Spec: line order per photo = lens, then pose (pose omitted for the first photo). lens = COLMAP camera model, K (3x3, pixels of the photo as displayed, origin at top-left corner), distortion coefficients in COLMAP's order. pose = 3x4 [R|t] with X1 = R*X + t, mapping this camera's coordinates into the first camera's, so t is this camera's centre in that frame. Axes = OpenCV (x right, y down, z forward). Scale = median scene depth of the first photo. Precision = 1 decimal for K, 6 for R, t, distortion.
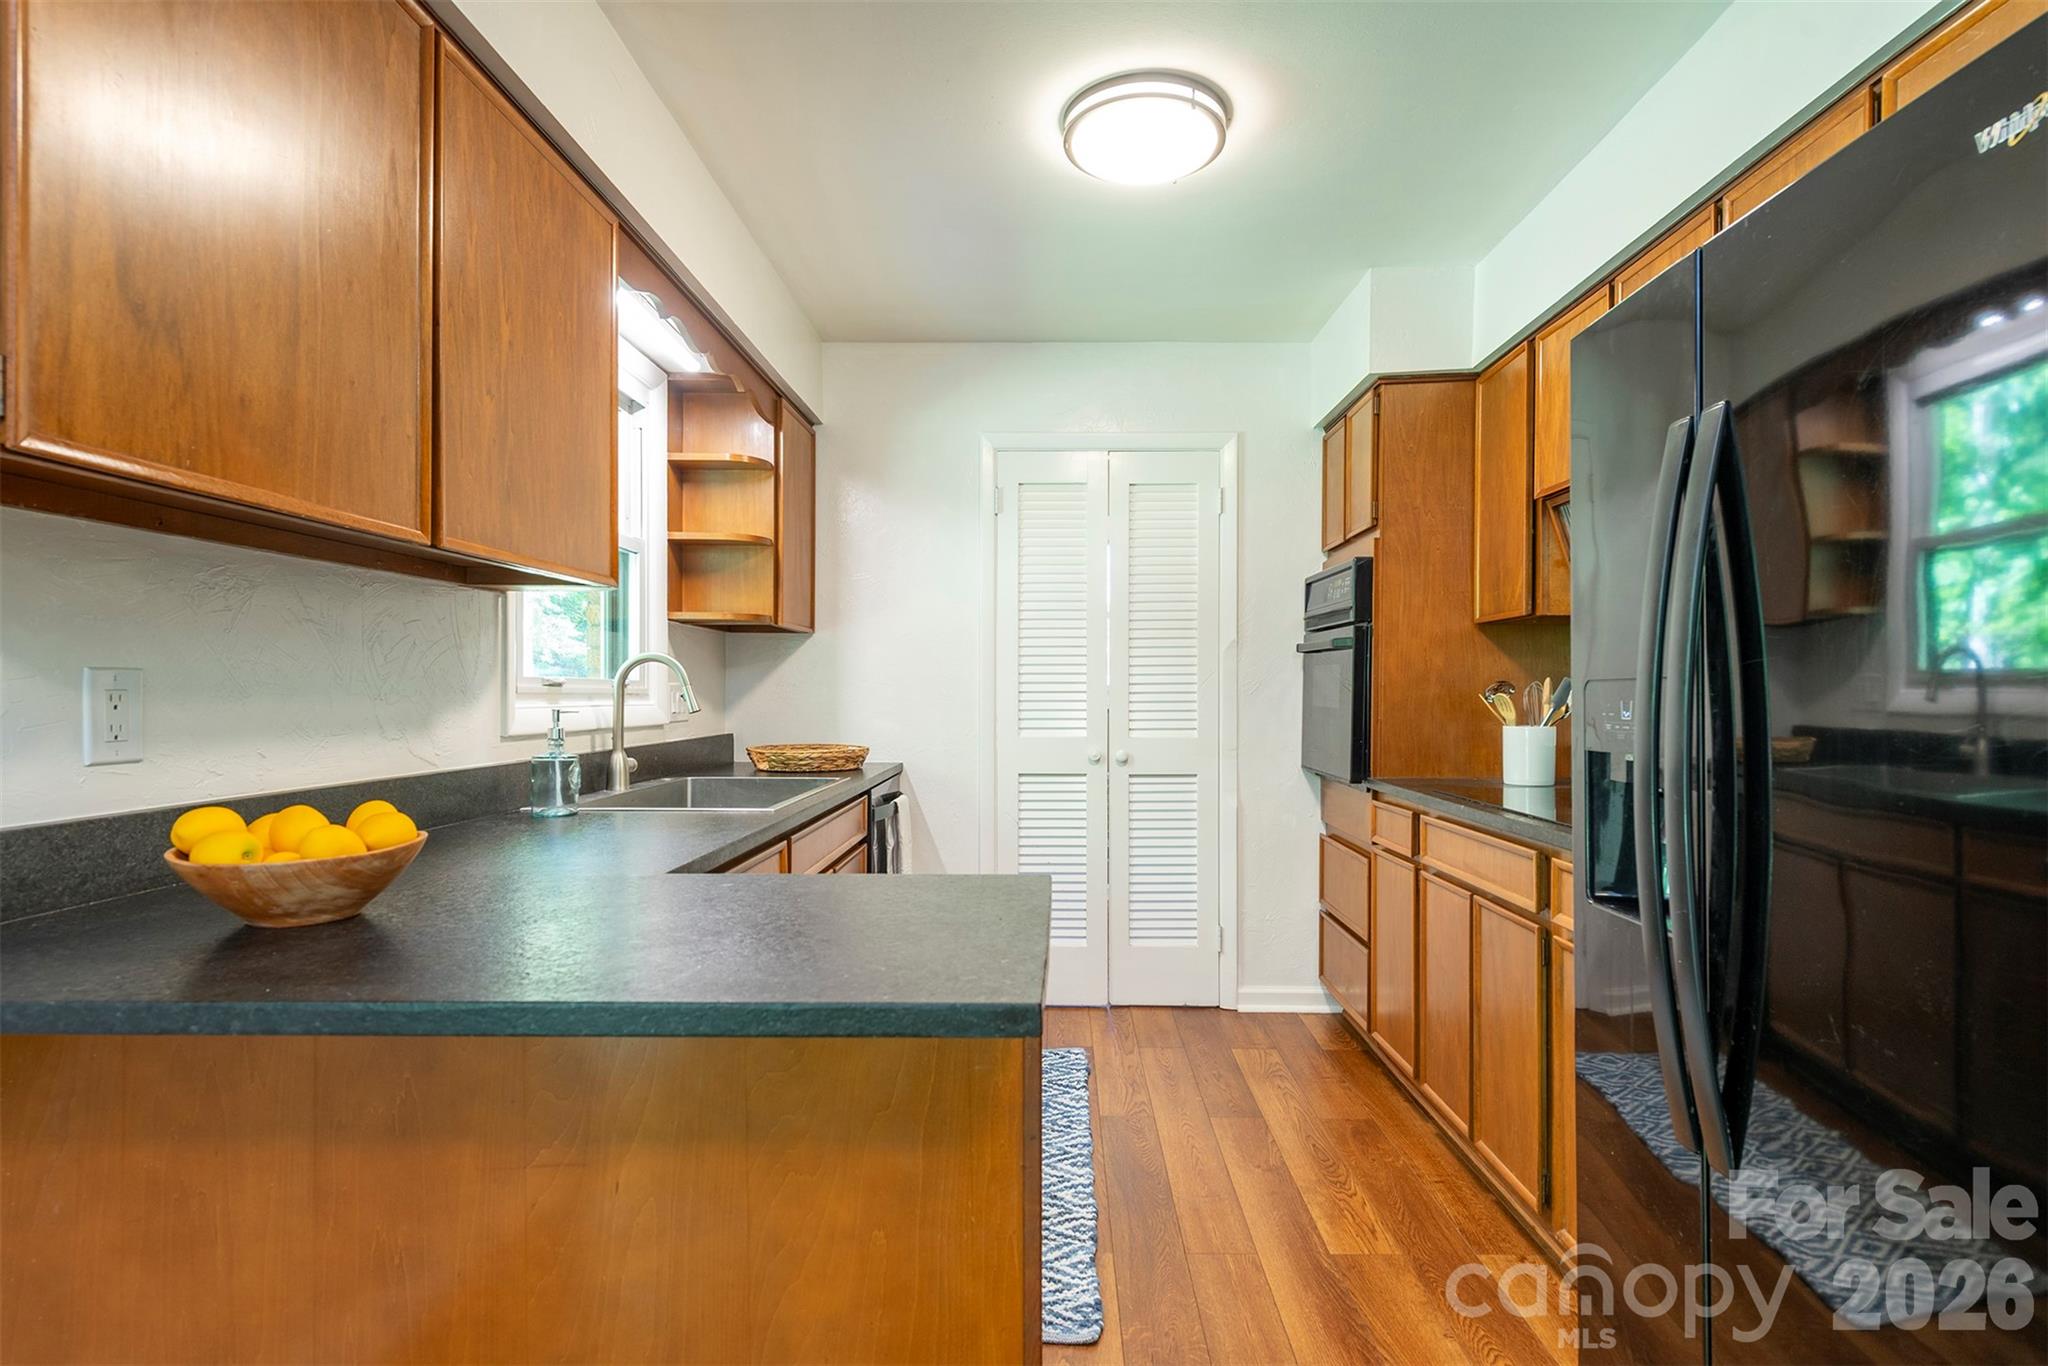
lens RADIAL K [[1032.3, 0, 1037.6], [0, 1032.3, 702.3], [0, 0, 1]] dist [0.018649, -0.000566]
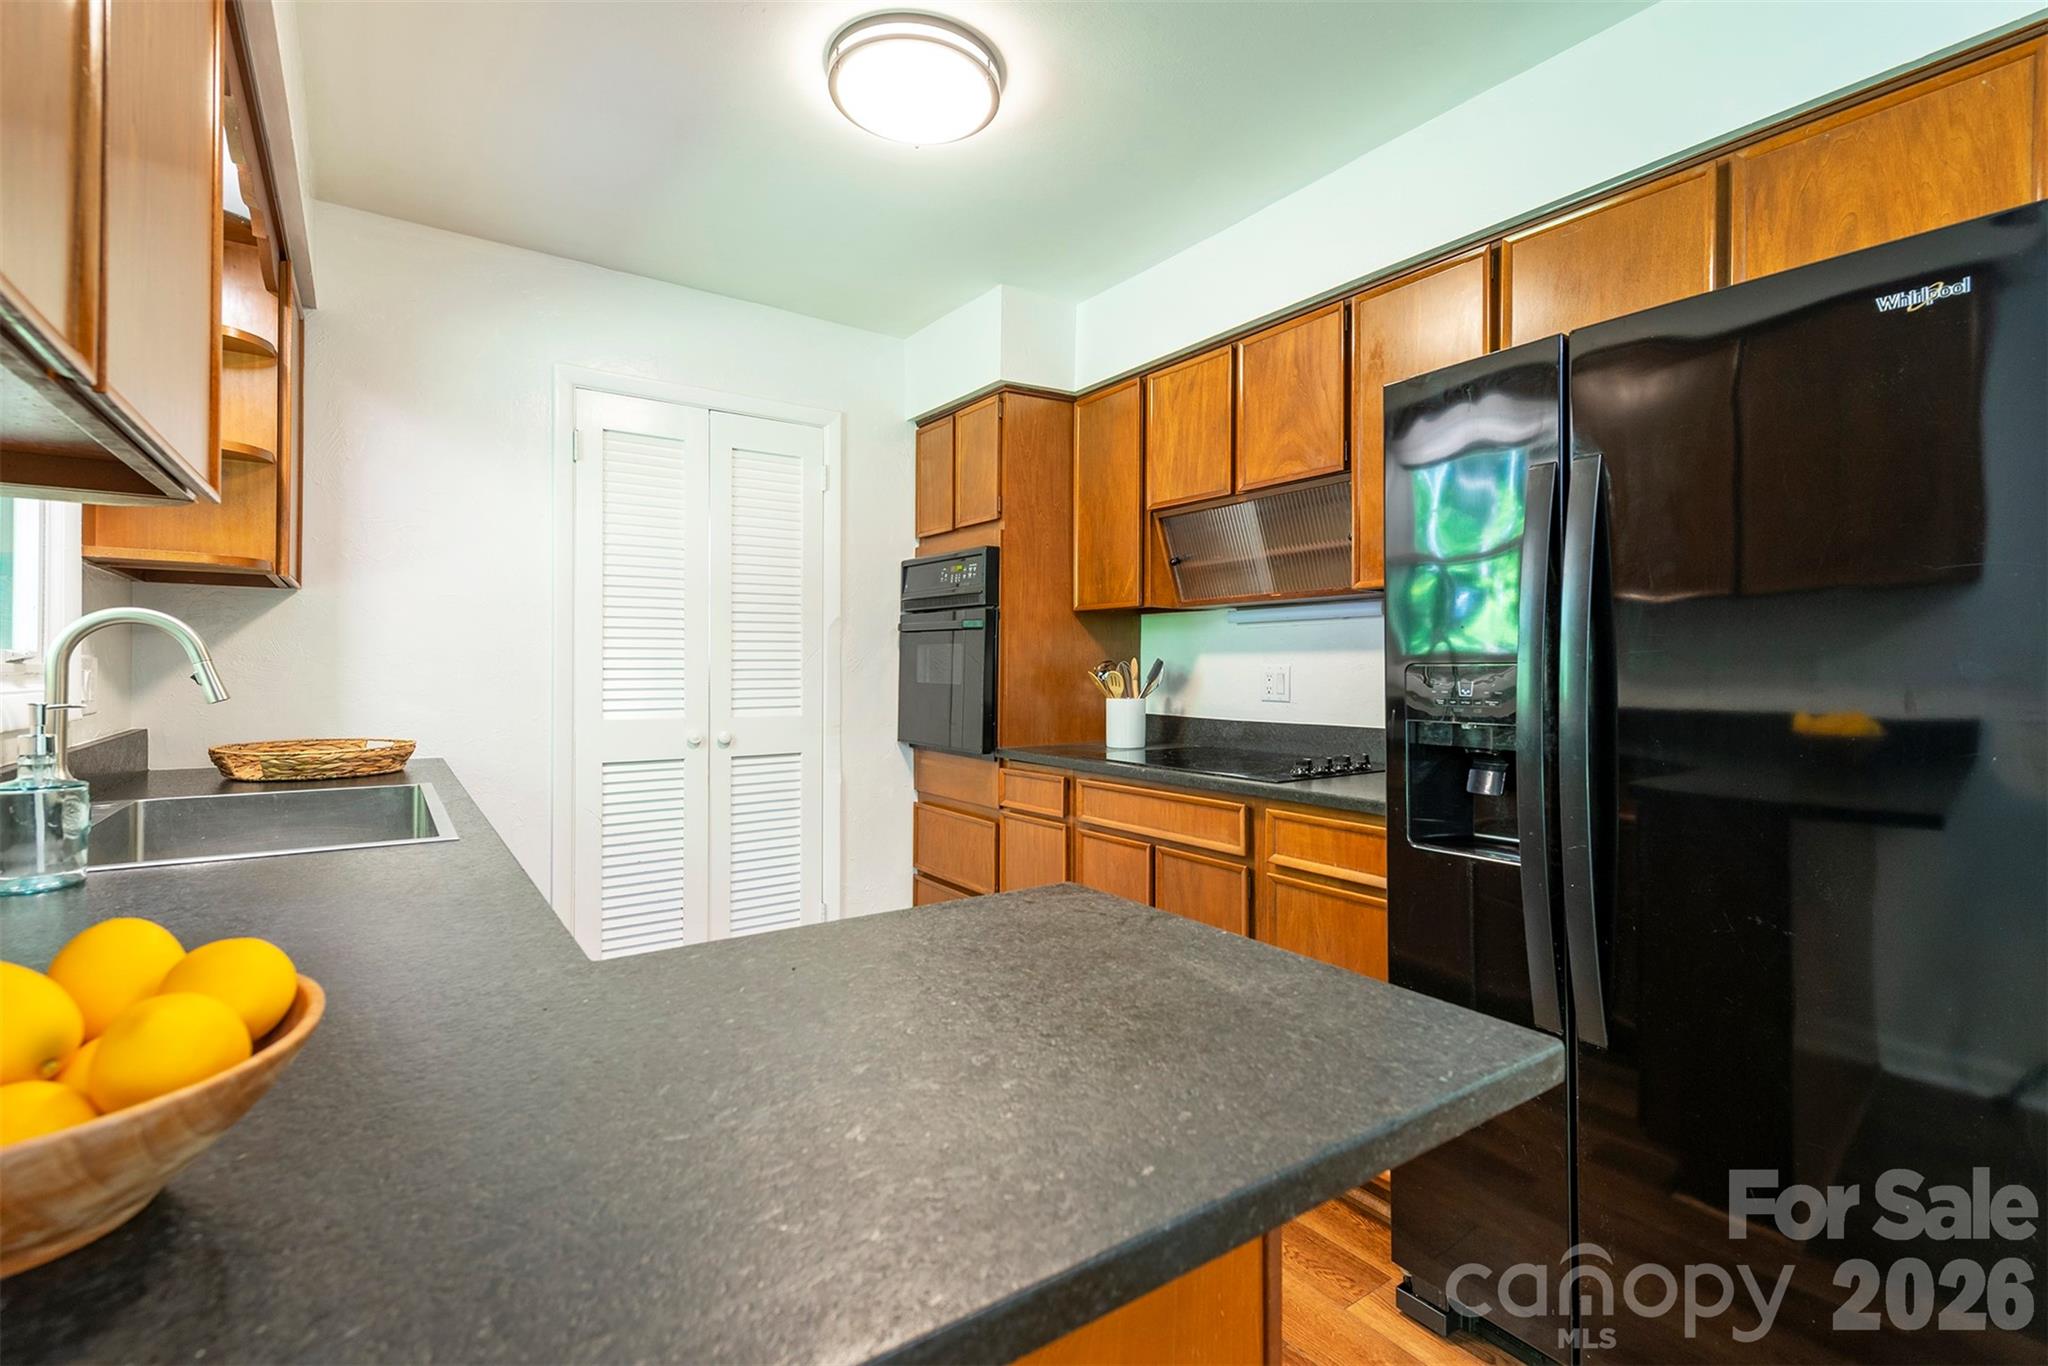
lens RADIAL K [[935.2, 0, 1034.2], [0, 935.2, 668.7], [0, 0, 1]] dist [0.013618, -0.000637]
pose [[0.804427, 0.000340, 0.594051, -0.235243], [0.003411, 0.999981, -0.005191, -0.005608], [-0.594041, 0.006202, 0.804411, 0.179162]]
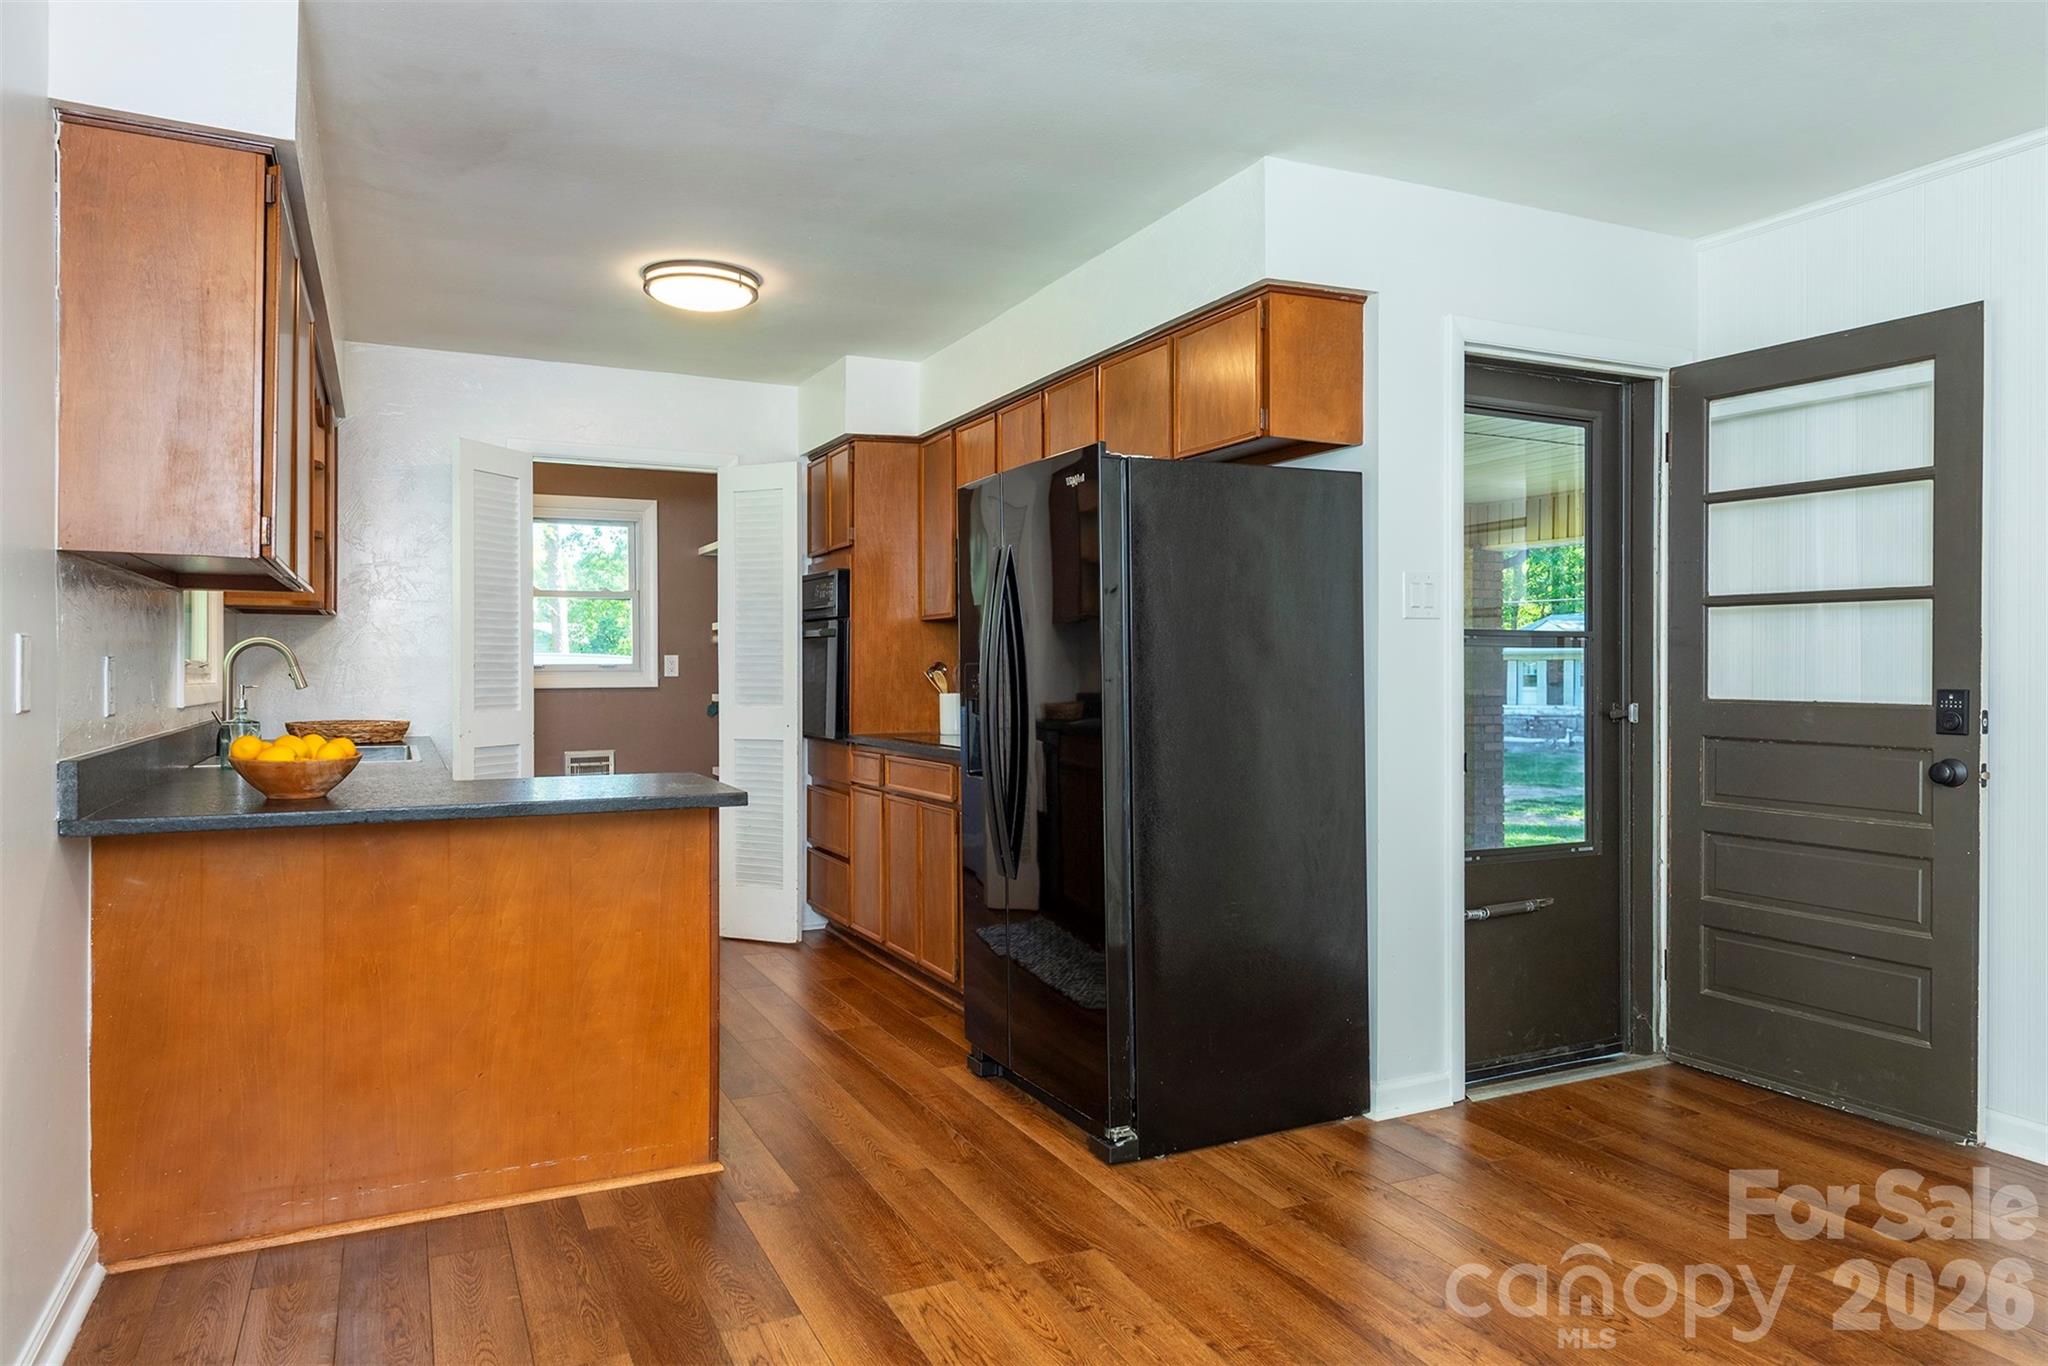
lens RADIAL K [[1341.5, 0, 1030.2], [0, 1341.5, 682.0], [0, 0, 1]] dist [0.030286, 0.000877]
pose [[0.894108, -0.006206, 0.447809, -0.242971], [0.006909, 0.999976, 0.000065, 0.006930], [-0.447799, 0.003036, 0.894129, -0.648234]]
